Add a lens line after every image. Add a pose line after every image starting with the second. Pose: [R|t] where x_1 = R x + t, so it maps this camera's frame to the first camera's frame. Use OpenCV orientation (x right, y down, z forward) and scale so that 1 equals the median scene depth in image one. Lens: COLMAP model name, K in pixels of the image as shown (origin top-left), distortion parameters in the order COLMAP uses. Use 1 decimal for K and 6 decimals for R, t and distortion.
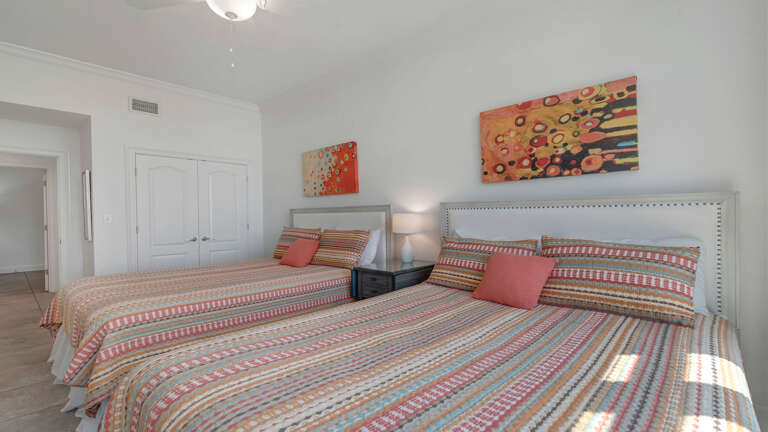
lens RADIAL K [[343.3, 0, 383.6], [0, 343.3, 214.4], [0, 0, 1]] dist [0.004504, 0.000631]
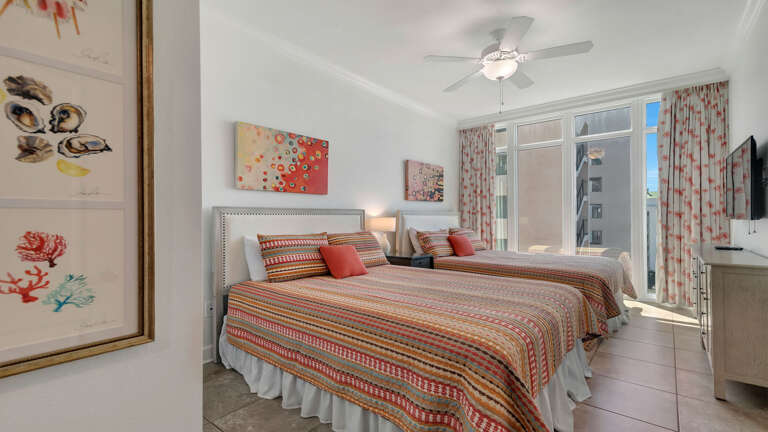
lens RADIAL K [[343.3, 0, 384.5], [0, 343.3, 218.5], [0, 0, 1]] dist [0.004504, 0.000631]
pose [[-0.053863, 0.017204, 0.998400, -1.030062], [0.007427, 0.999831, -0.016828, 0.021119], [-0.998521, 0.006508, -0.053982, 0.870323]]
